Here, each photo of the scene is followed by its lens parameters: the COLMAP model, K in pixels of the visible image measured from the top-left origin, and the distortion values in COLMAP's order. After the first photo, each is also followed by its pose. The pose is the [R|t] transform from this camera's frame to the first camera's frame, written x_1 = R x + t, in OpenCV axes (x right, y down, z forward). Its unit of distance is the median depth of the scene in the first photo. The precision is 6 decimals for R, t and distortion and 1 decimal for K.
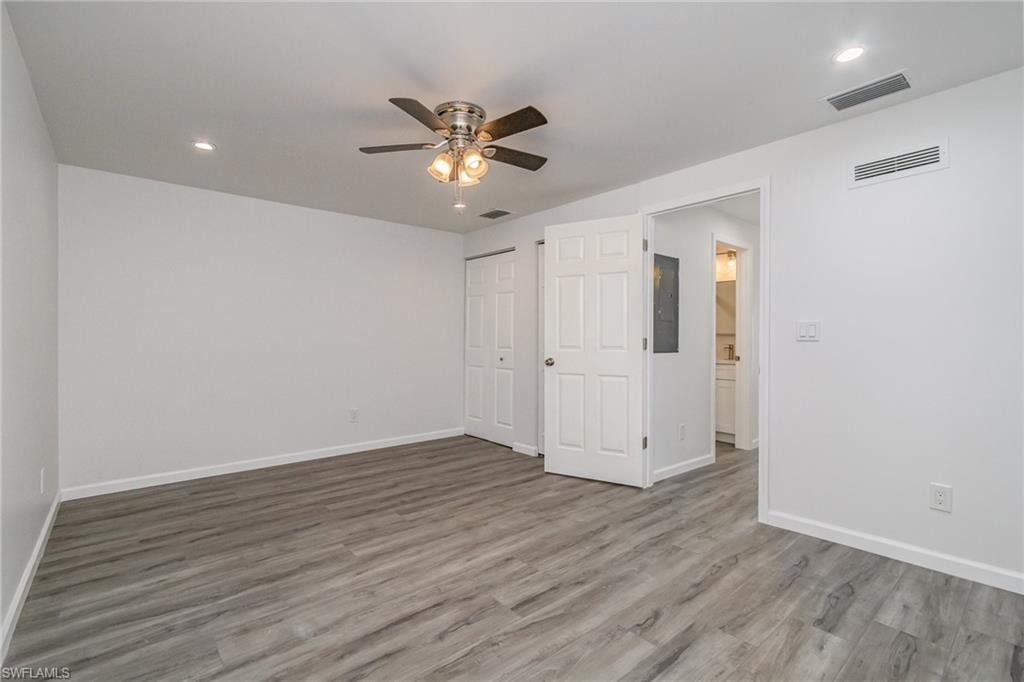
lens RADIAL K [[463.5, 0, 514.3], [0, 463.5, 332.7], [0, 0, 1]] dist [0.000951, -0.000937]
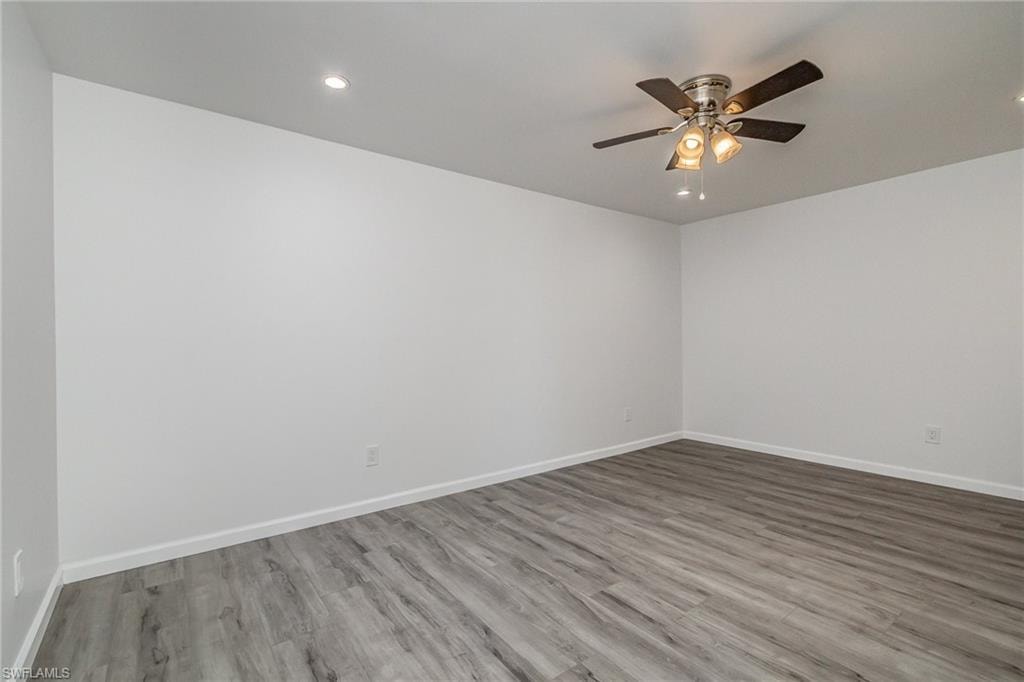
lens RADIAL K [[463.5, 0, 514.3], [0, 463.5, 332.7], [0, 0, 1]] dist [0.000951, -0.000937]
pose [[-0.063653, -0.010120, -0.997921, 0.838215], [0.020649, 0.999721, -0.011456, 0.013276], [0.997758, -0.021335, -0.063426, 0.694192]]
